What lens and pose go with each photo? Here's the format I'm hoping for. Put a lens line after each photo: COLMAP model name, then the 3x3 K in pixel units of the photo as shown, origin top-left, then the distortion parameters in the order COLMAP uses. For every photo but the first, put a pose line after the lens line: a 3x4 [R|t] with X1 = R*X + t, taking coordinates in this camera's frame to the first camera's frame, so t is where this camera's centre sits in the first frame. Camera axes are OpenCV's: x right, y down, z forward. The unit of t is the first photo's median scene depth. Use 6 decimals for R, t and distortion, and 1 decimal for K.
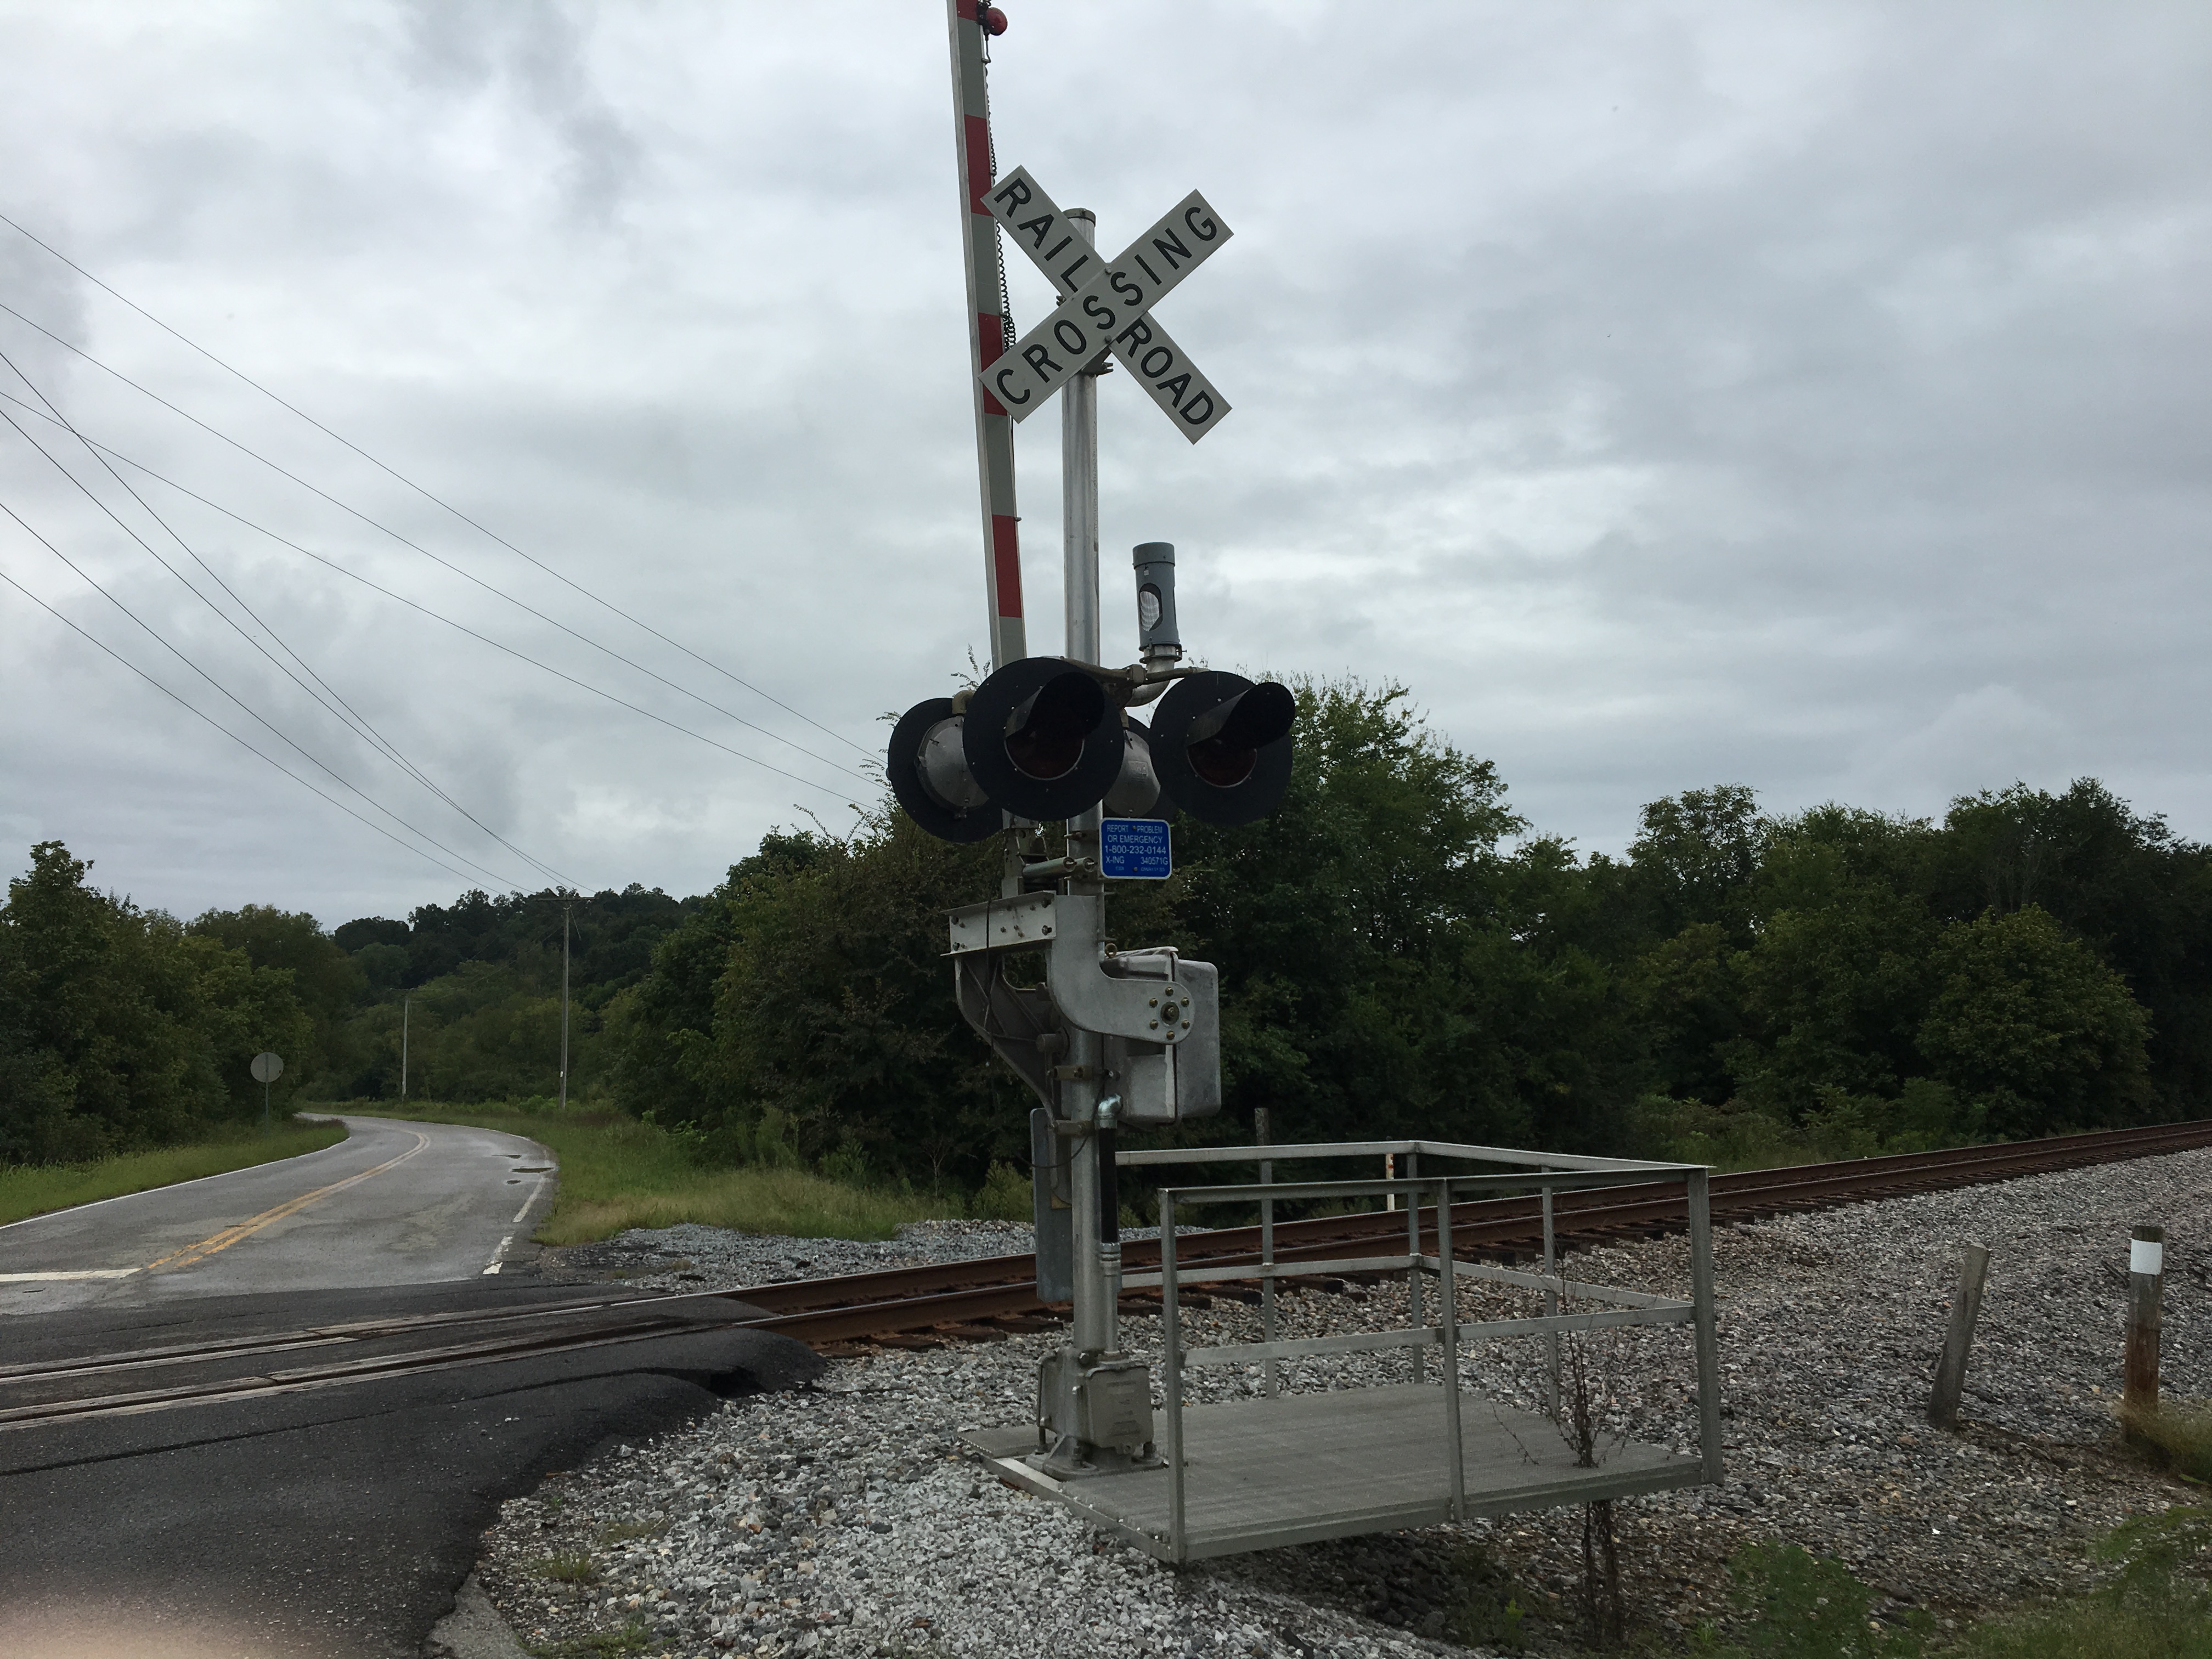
lens RADIAL K [[1844.9, 0, 1062.1], [0, 1844.9, 841.0], [0, 0, 1]] dist [0.080888, -0.112414]
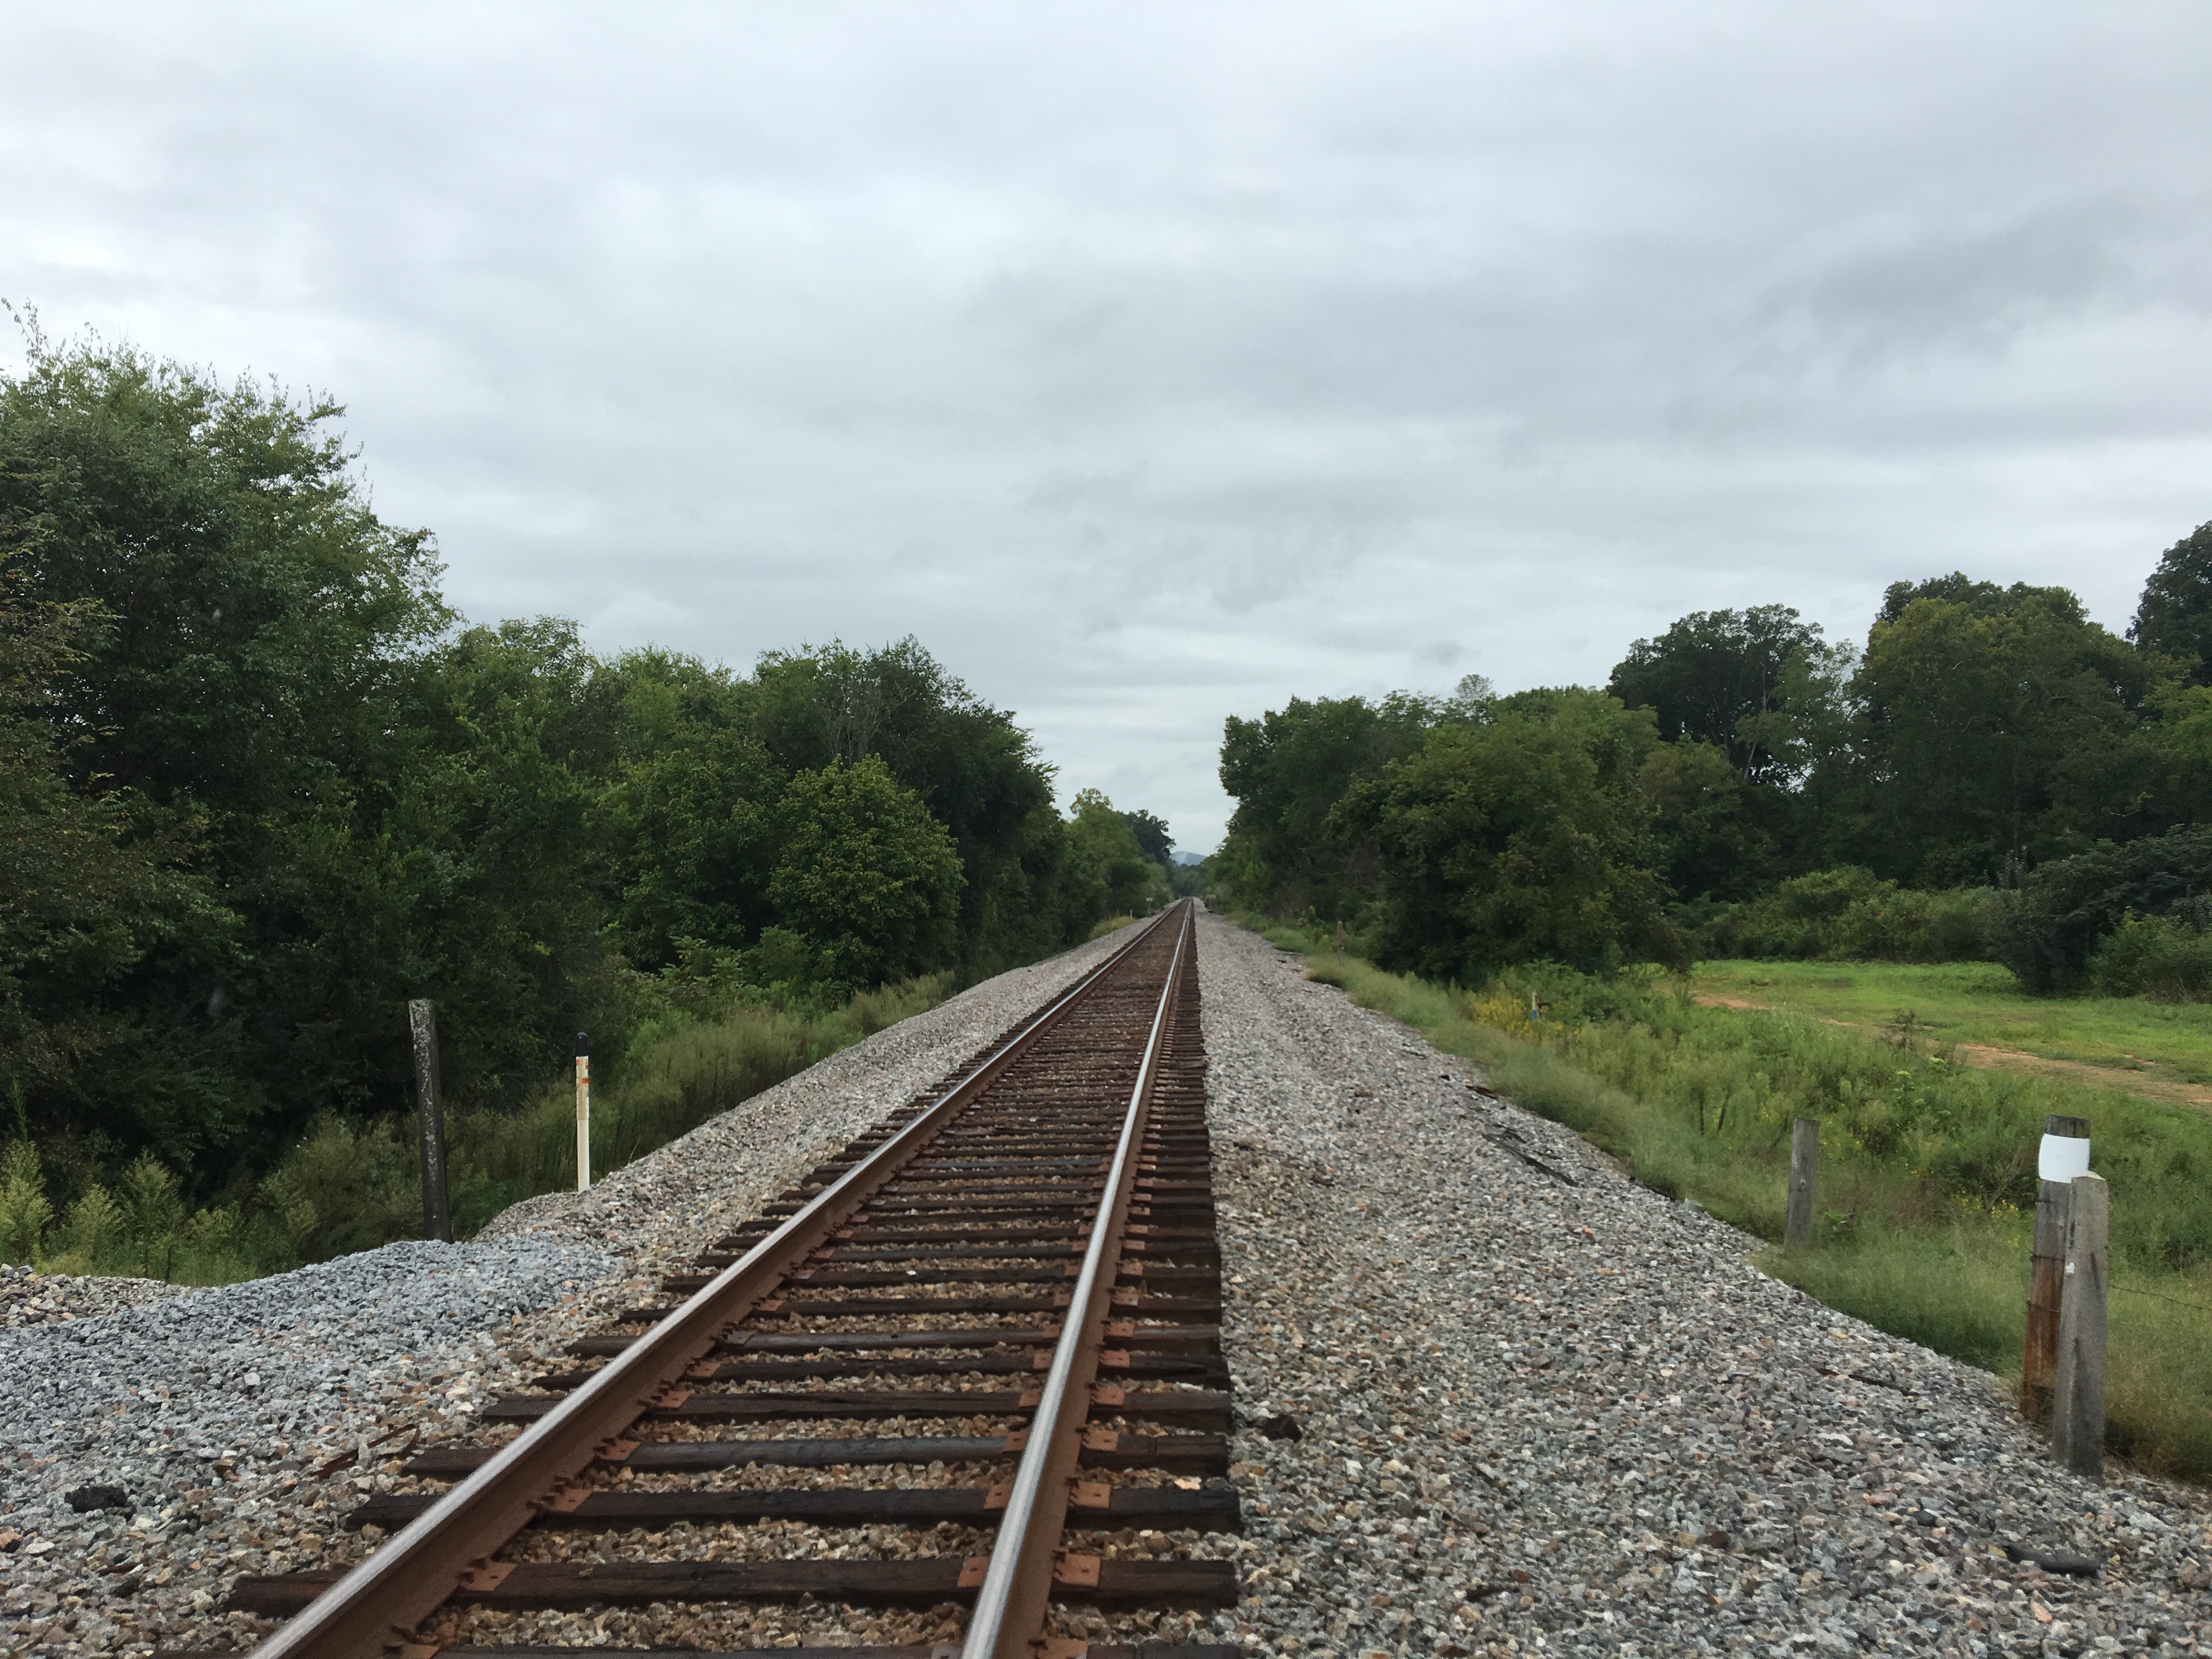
lens RADIAL K [[1844.9, 0, 1114.7], [0, 1844.9, 833.1], [0, 0, 1]] dist [0.080888, -0.112414]
pose [[0.759197, 0.014125, 0.650708, -0.036381], [-0.061248, 0.996878, 0.049820, 0.018453], [-0.647973, -0.077678, 0.757692, 0.153084]]
